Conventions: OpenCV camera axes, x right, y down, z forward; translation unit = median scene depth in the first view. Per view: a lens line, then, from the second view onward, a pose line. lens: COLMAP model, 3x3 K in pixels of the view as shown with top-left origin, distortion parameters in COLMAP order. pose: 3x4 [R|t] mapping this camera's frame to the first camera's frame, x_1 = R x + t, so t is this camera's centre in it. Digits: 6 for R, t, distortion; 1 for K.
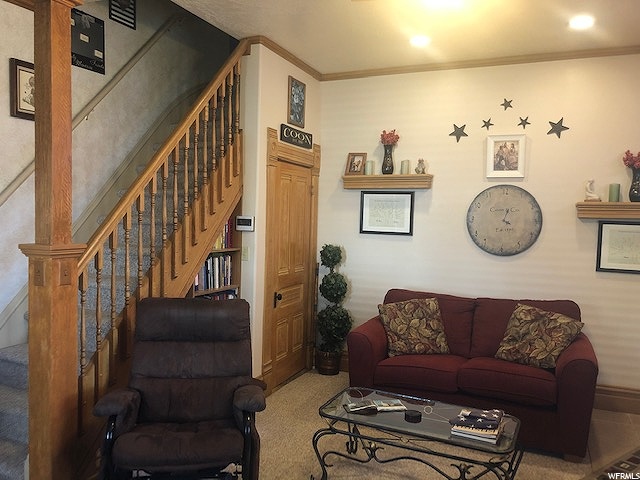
lens RADIAL K [[526.4, 0, 320.5], [0, 526.4, 242.9], [0, 0, 1]] dist [0.052760, -0.054555]
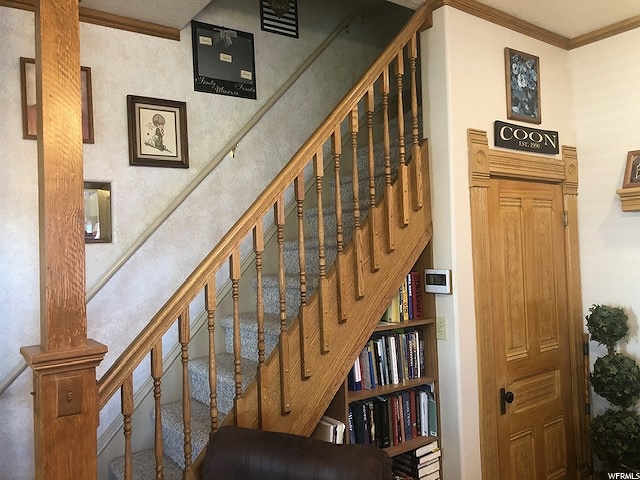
lens RADIAL K [[526.4, 0, 328.1], [0, 526.4, 231.0], [0, 0, 1]] dist [0.052760, -0.054555]
pose [[0.863252, -0.071767, -0.499646, 0.066001], [0.030428, 0.995440, -0.090409, -0.042801], [0.503855, 0.062842, 0.861499, 0.367802]]
